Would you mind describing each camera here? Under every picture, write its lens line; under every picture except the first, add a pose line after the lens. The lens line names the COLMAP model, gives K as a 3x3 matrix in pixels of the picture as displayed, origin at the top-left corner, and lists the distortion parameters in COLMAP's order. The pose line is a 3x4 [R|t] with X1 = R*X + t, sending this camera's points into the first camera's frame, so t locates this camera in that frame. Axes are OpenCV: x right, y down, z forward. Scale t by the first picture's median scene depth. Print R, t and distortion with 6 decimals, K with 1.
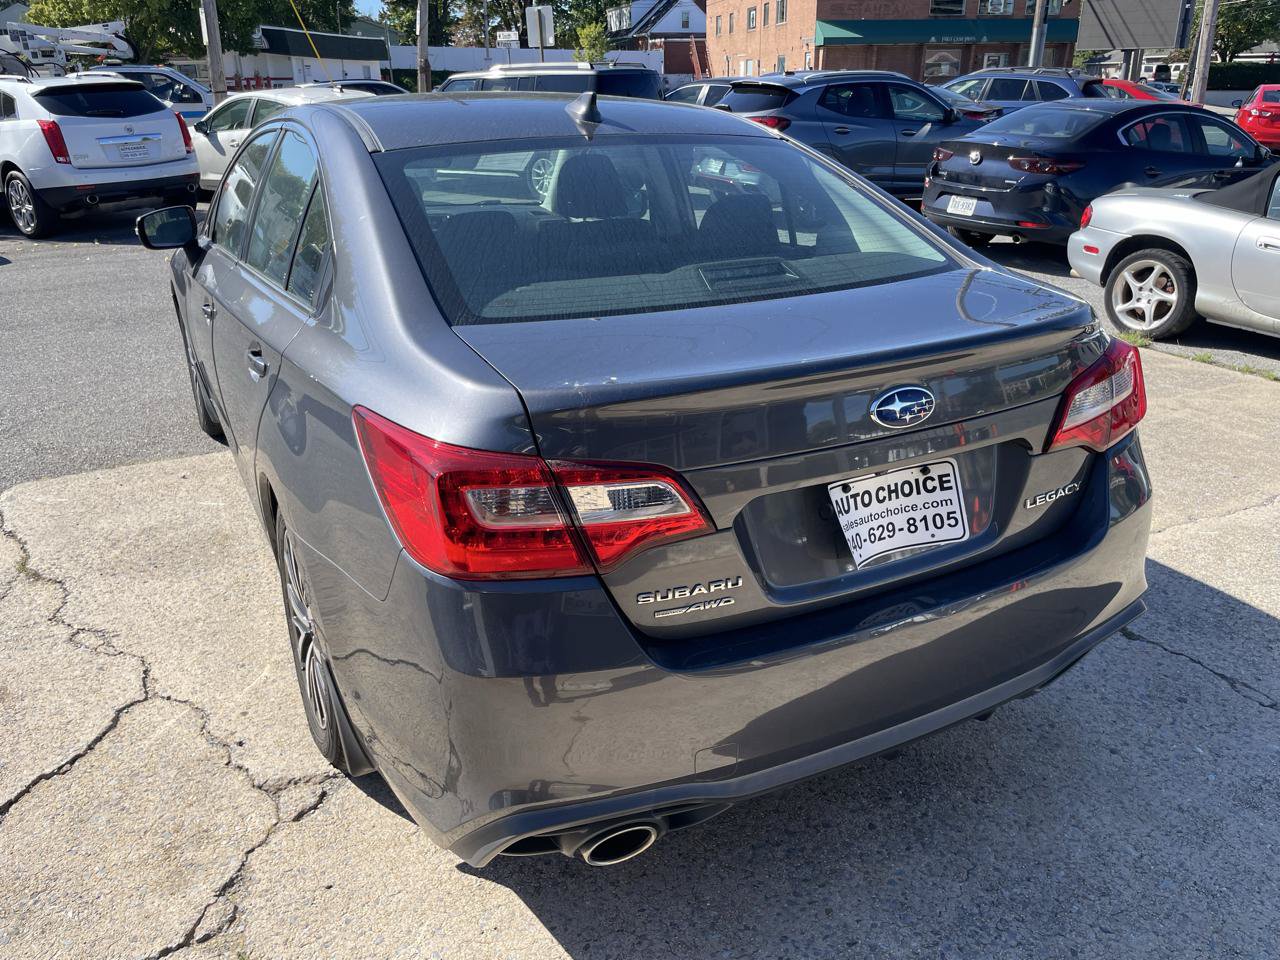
lens RADIAL K [[970.4, 0, 646.1], [0, 970.4, 478.9], [0, 0, 1]] dist [0.086864, -0.114923]
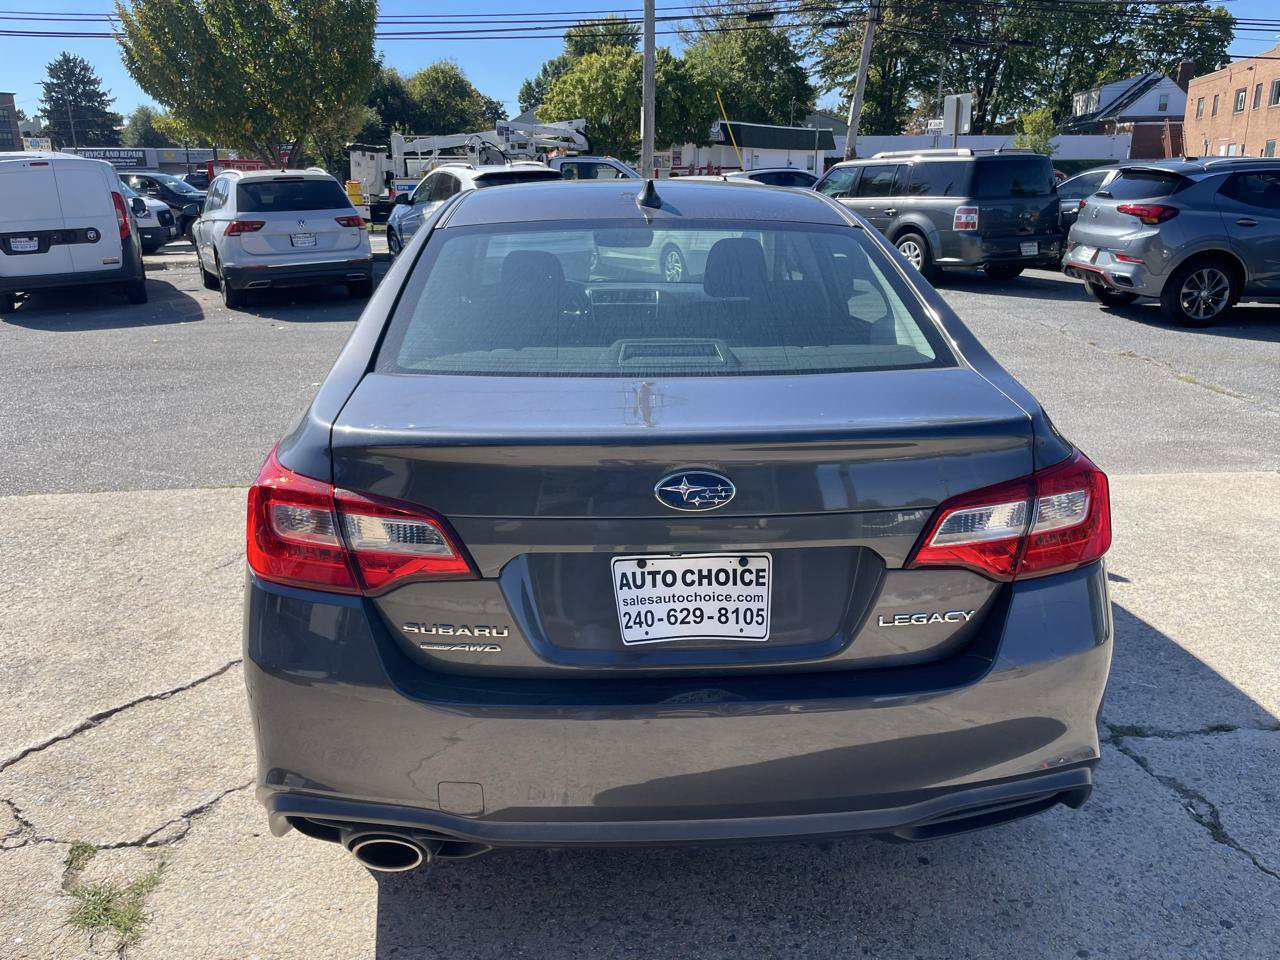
lens RADIAL K [[970.4, 0, 643.5], [0, 970.4, 483.6], [0, 0, 1]] dist [0.086864, -0.114923]
pose [[0.905305, 0.131468, -0.403906, 0.524738], [-0.160764, 0.986209, -0.039331, -0.028608], [0.393165, 0.100541, 0.913955, 0.064785]]
